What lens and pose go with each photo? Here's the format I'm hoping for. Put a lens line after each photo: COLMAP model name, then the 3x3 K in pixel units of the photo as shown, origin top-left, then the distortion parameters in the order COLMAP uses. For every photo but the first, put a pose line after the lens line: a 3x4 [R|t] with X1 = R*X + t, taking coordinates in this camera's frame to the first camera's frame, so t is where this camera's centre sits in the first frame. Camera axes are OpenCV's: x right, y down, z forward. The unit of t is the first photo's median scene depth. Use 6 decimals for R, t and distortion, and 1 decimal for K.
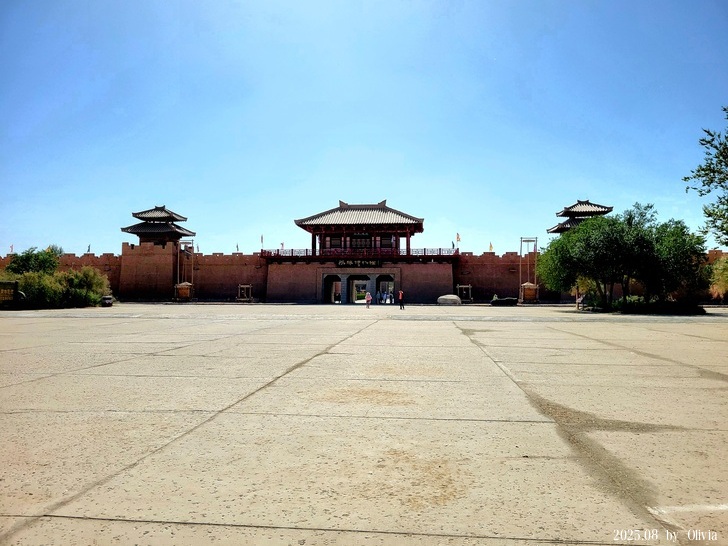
lens RADIAL K [[562.0, 0, 365.4], [0, 562.0, 276.4], [0, 0, 1]] dist [0.025764, -0.007559]
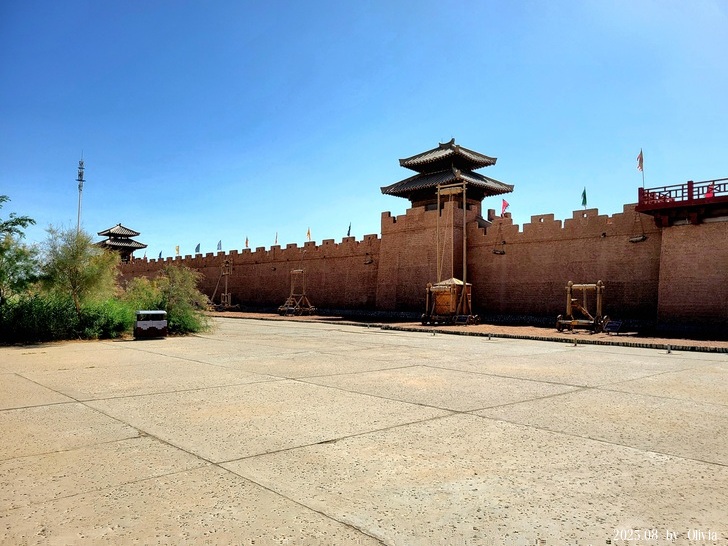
lens RADIAL K [[562.0, 0, 369.6], [0, 562.0, 276.7], [0, 0, 1]] dist [0.025764, -0.007559]
pose [[0.750649, -0.020900, -0.660371, -0.071054], [0.010714, 0.999753, -0.019462, 0.015491], [0.660614, 0.007534, 0.750688, 0.586719]]
